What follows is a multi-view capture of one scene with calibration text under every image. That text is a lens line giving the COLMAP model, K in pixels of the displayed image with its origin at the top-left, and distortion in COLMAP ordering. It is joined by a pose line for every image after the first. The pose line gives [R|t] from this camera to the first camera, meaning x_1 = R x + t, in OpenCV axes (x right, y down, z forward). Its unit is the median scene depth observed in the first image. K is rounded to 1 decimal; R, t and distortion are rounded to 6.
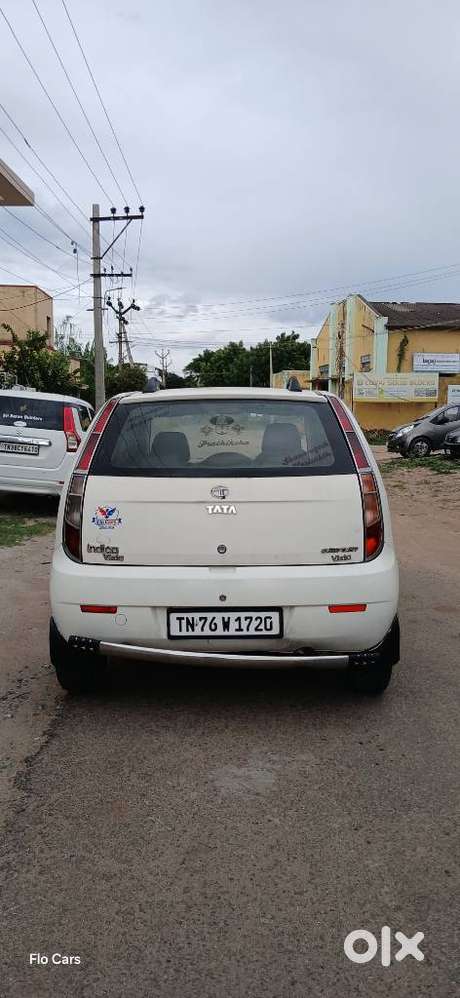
lens RADIAL K [[779.1, 0, 220.6], [0, 779.1, 481.8], [0, 0, 1]] dist [0.088284, -0.197199]
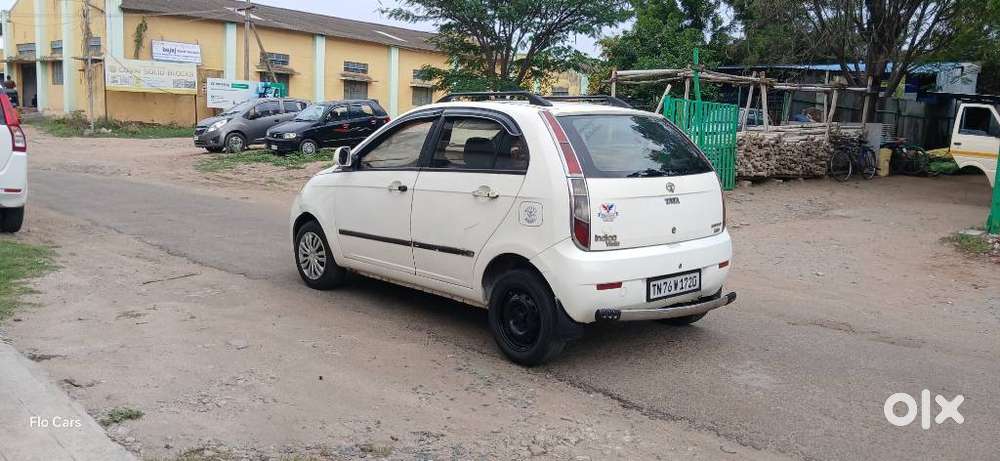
lens RADIAL K [[780.6, 0, 500.0], [0, 780.6, 230.5], [0, 0, 1]] dist [0.088284, -0.197199]
pose [[0.733736, -0.073311, 0.675468, -1.105552], [0.025420, 0.996428, 0.080532, -0.028416], [-0.678959, -0.041919, 0.732979, 0.214471]]
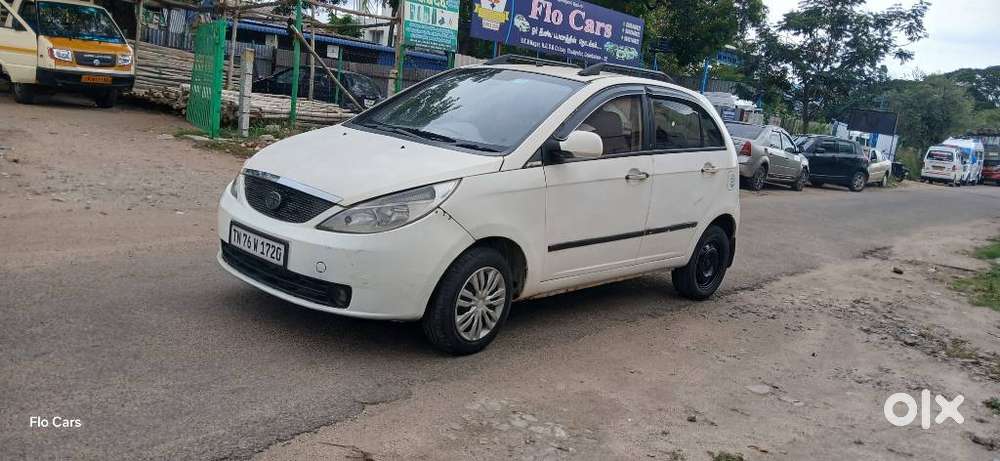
lens RADIAL K [[780.6, 0, 500.0], [0, 780.6, 230.5], [0, 0, 1]] dist [0.088284, -0.197199]
pose [[-0.742131, -0.204588, 0.638267, -0.926596], [-0.063974, 0.969550, 0.236391, -0.206726], [-0.667195, 0.134601, -0.732621, 2.620702]]
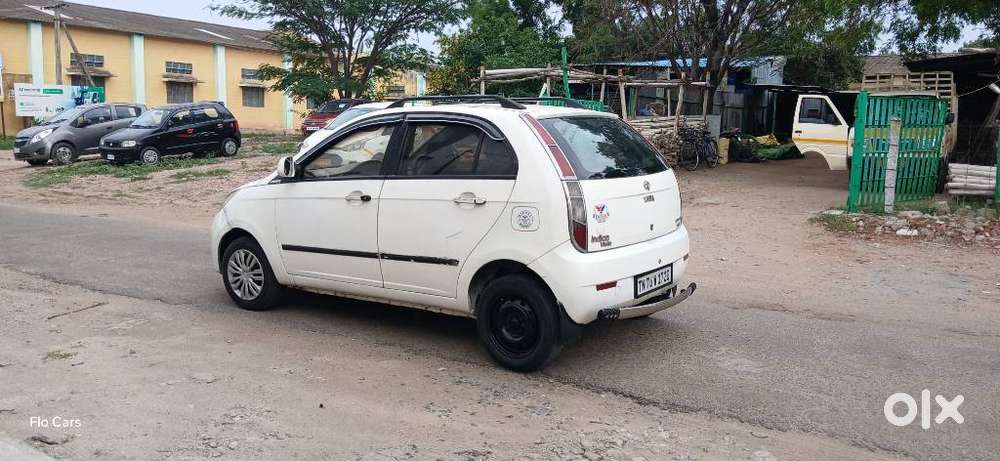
lens RADIAL K [[780.6, 0, 500.0], [0, 780.6, 230.5], [0, 0, 1]] dist [0.088284, -0.197199]
pose [[0.569096, -0.112086, 0.814596, -1.256156], [0.062859, 0.993697, 0.092815, -0.051871], [-0.819865, -0.001616, 0.572555, 0.421661]]
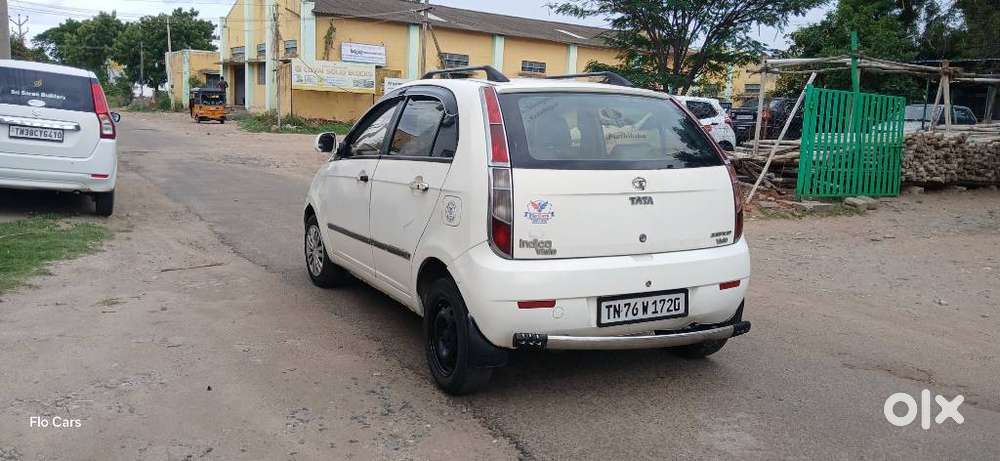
lens RADIAL K [[780.6, 0, 500.0], [0, 780.6, 230.5], [0, 0, 1]] dist [0.088284, -0.197199]
pose [[0.879416, -0.040961, 0.474289, -0.656208], [0.005596, 0.997112, 0.075736, -0.004566], [-0.476021, -0.063950, 0.877105, 0.164788]]
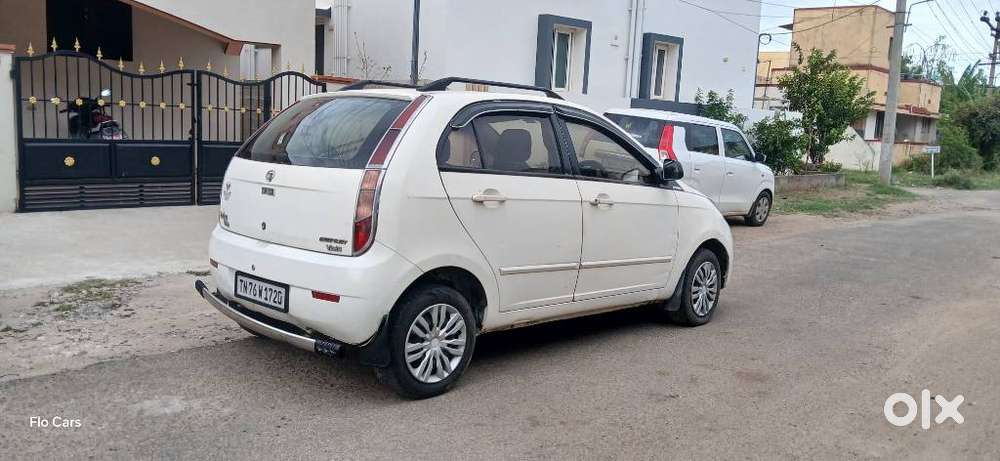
lens RADIAL K [[783.5, 0, 502.1], [0, 783.5, 230.1], [0, 0, 1]] dist [0.089026, -0.198358]
pose [[0.727321, 0.115913, -0.676438, 1.011075], [-0.100573, 0.992995, 0.062019, -0.013089], [0.678888, 0.022924, 0.733884, 0.388865]]
